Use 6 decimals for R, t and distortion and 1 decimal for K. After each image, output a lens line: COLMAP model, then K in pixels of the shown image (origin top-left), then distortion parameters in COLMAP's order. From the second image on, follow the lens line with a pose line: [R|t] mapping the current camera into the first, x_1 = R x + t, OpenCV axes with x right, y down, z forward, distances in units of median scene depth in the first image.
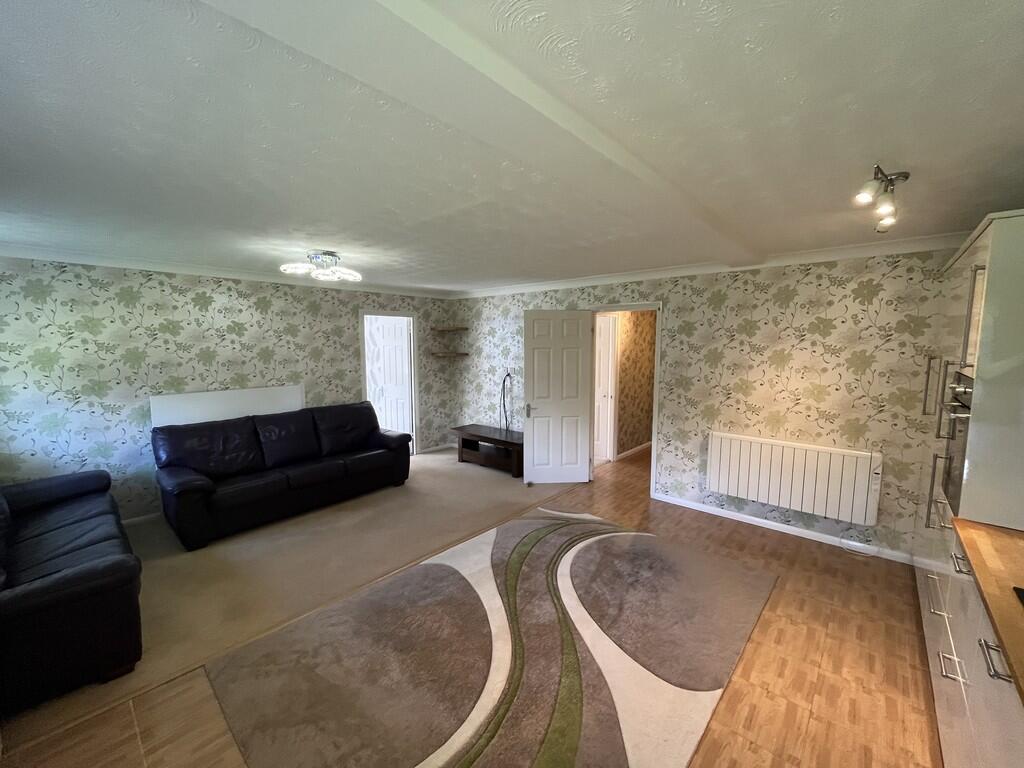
lens RADIAL K [[410.0, 0, 512.0], [0, 410.0, 381.6], [0, 0, 1]] dist [-0.003674, 0.000092]
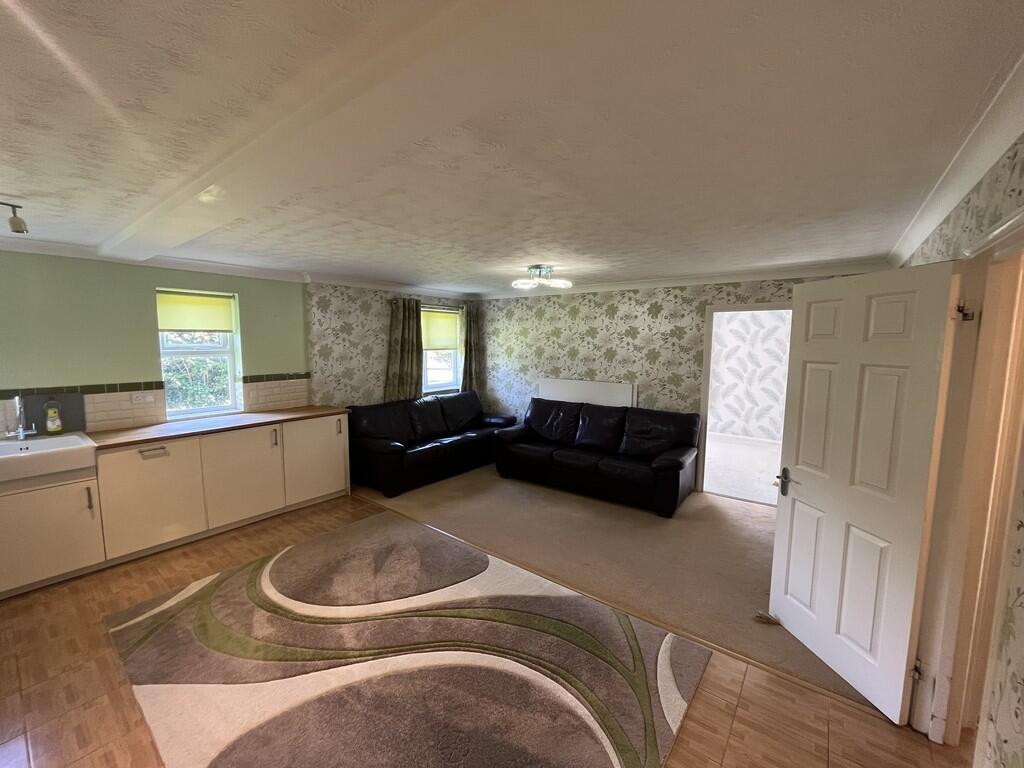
lens RADIAL K [[410.0, 0, 516.6], [0, 410.0, 387.8], [0, 0, 1]] dist [-0.003674, 0.000092]
pose [[0.073222, 0.110181, -0.991211, 0.559651], [-0.109895, 0.988718, 0.101785, -0.064176], [0.991242, 0.101476, 0.084504, 0.682918]]
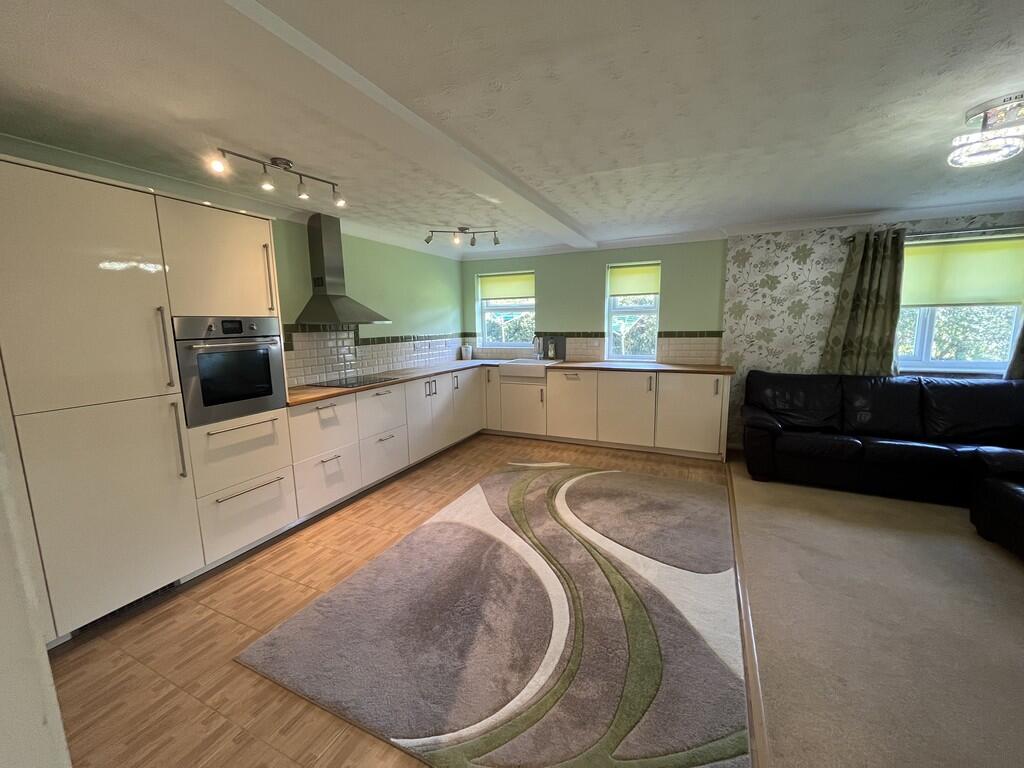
lens RADIAL K [[410.0, 0, 508.7], [0, 410.0, 385.6], [0, 0, 1]] dist [-0.003674, 0.000092]
pose [[-0.957397, 0.054424, -0.283600, 0.283846], [-0.018966, 0.968109, 0.249812, -0.053414], [0.288152, 0.244548, -0.925832, 1.086158]]
